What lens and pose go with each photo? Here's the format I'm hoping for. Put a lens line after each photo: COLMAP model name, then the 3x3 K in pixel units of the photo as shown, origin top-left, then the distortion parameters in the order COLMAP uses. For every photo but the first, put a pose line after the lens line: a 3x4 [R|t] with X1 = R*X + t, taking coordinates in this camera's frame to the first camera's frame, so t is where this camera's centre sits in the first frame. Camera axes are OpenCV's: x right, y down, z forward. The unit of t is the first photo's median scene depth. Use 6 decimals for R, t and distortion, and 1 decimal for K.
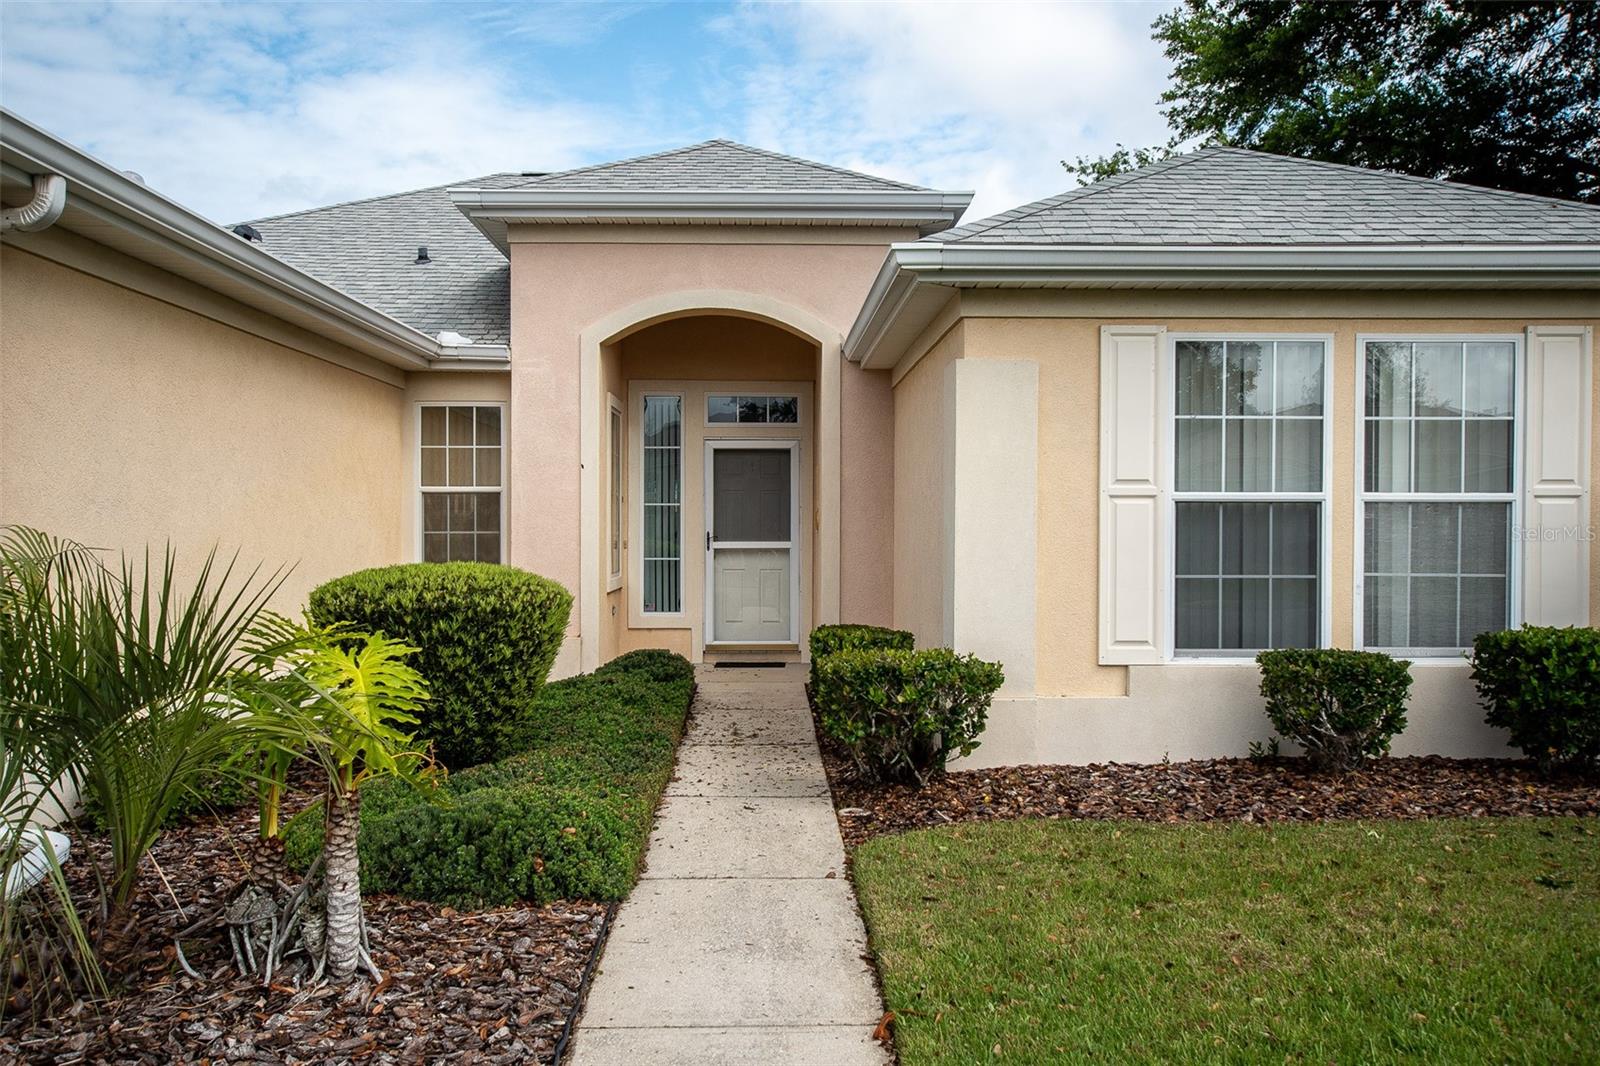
lens RADIAL K [[1331.8, 0, 808.8], [0, 1331.8, 516.9], [0, 0, 1]] dist [-0.000430, 0.037424]
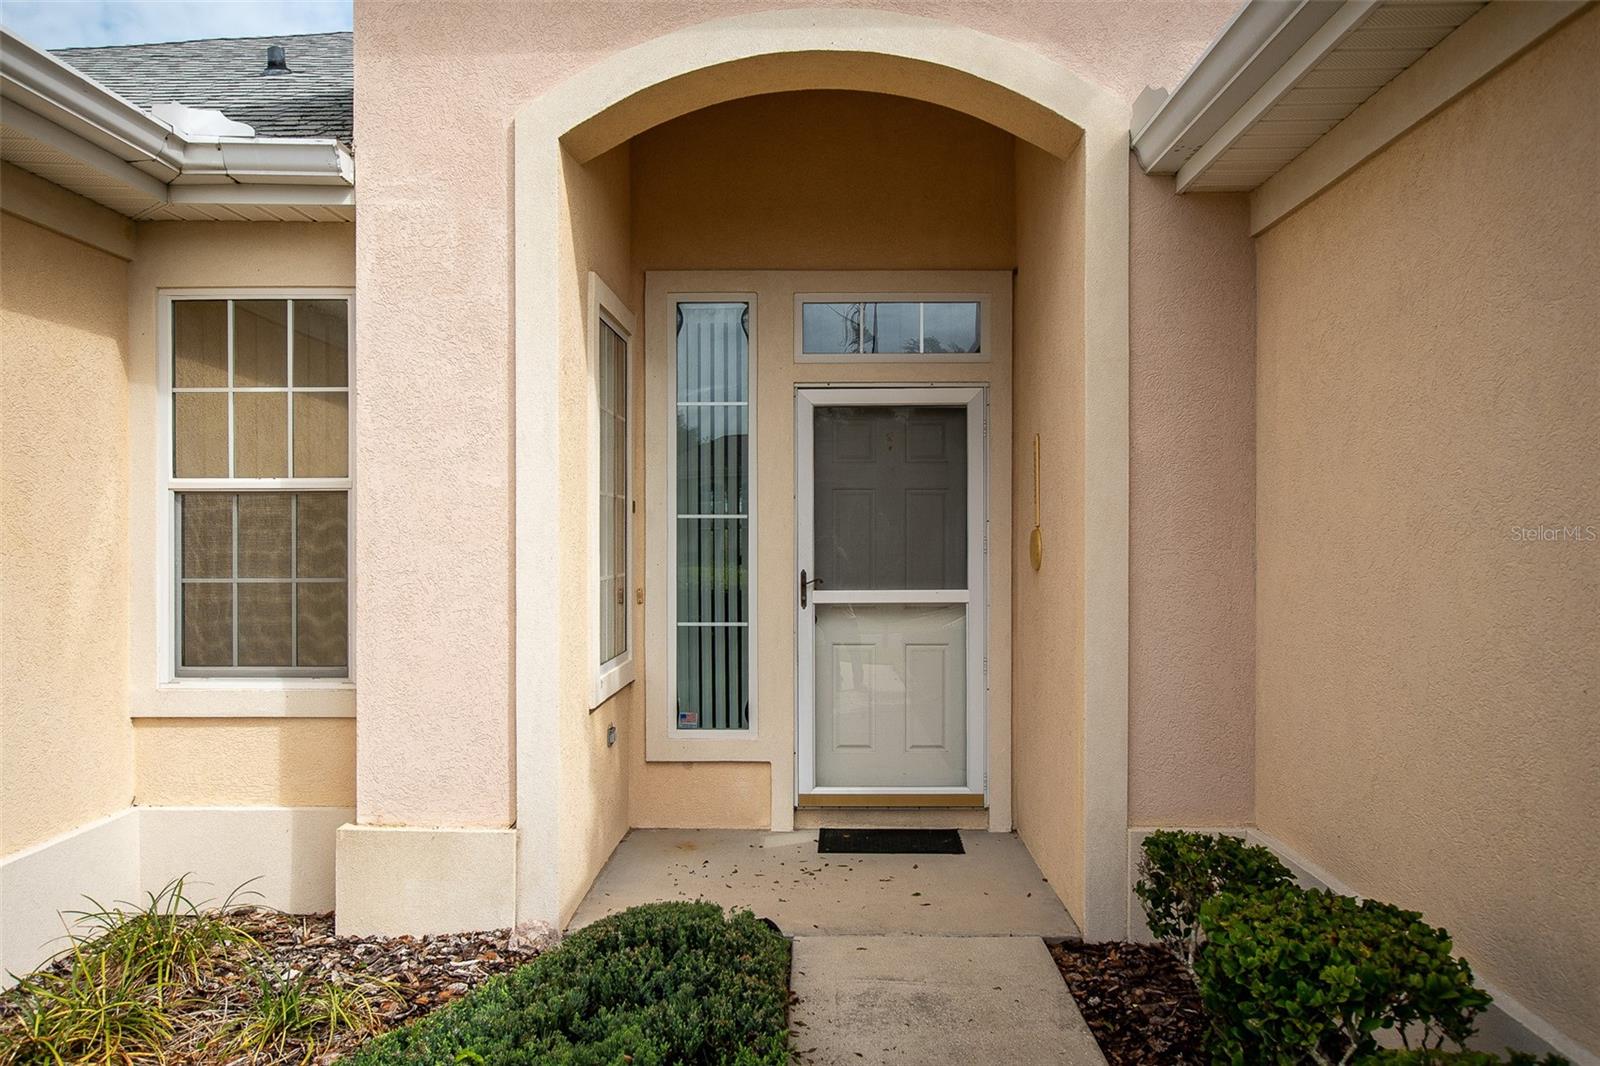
lens RADIAL K [[1238.2, 0, 805.4], [0, 1238.2, 528.4], [0, 0, 1]] dist [0.006234, 0.000745]
pose [[0.998888, -0.002756, -0.047063, -0.058398], [0.002844, 0.999994, 0.001801, -0.006162], [0.047058, -0.001933, 0.998890, 0.590399]]
